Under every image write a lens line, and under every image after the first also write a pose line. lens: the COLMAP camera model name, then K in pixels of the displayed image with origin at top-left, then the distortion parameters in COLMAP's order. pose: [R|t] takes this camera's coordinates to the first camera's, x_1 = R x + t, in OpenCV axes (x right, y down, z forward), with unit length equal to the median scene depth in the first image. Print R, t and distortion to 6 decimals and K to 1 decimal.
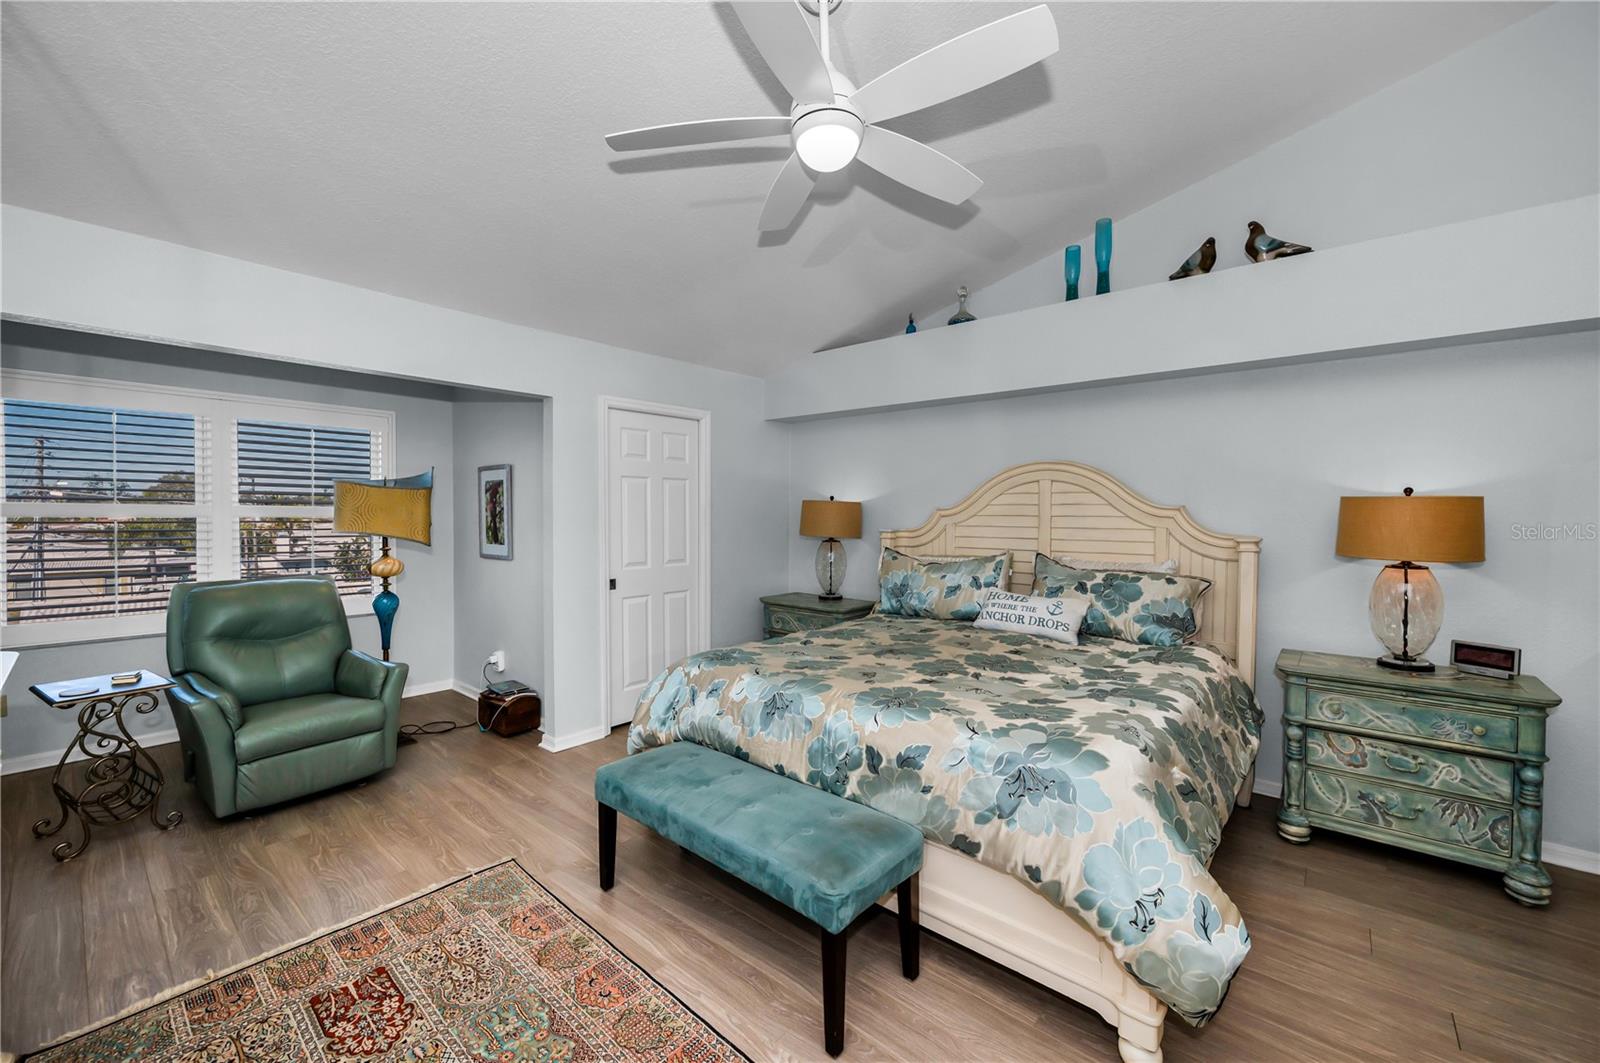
lens RADIAL K [[620.8, 0, 802.4], [0, 620.8, 532.6], [0, 0, 1]] dist [-0.012155, -0.000544]
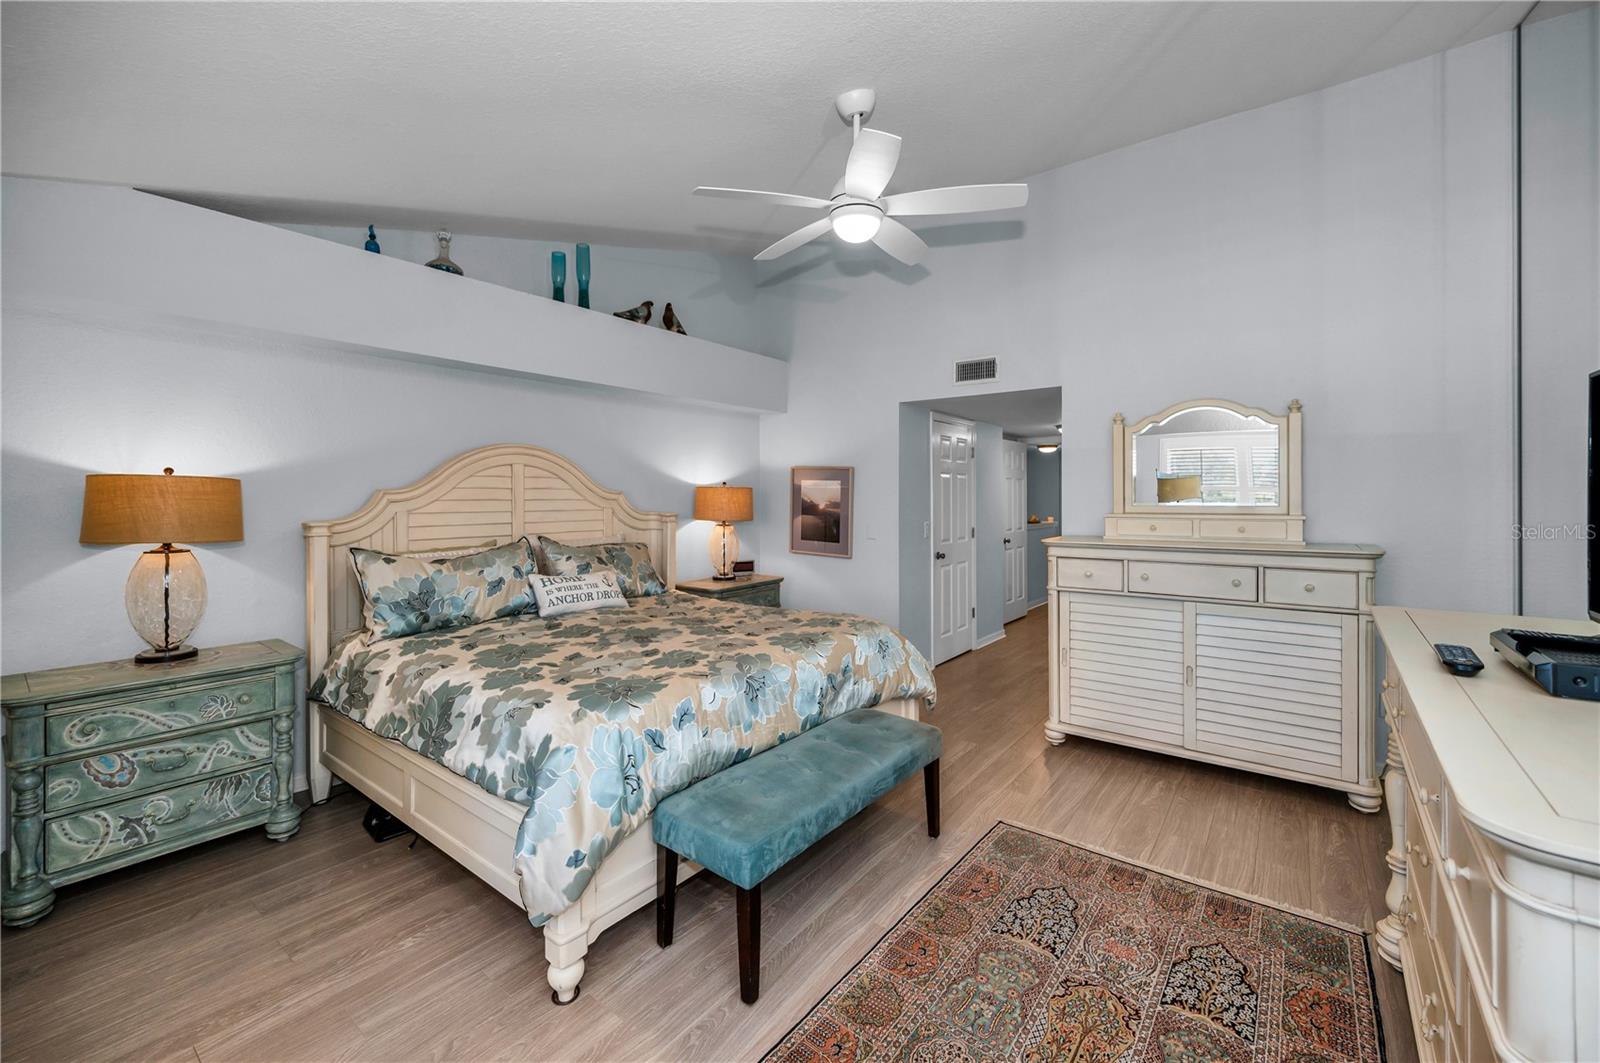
lens RADIAL K [[659.2, 0, 811.1], [0, 659.2, 490.6], [0, 0, 1]] dist [-0.001449, -0.000333]
pose [[-0.064932, 0.003838, 0.997882, -0.716256], [0.032516, 0.999470, -0.001729, -0.025094], [-0.997360, 0.032335, -0.065023, 0.614035]]
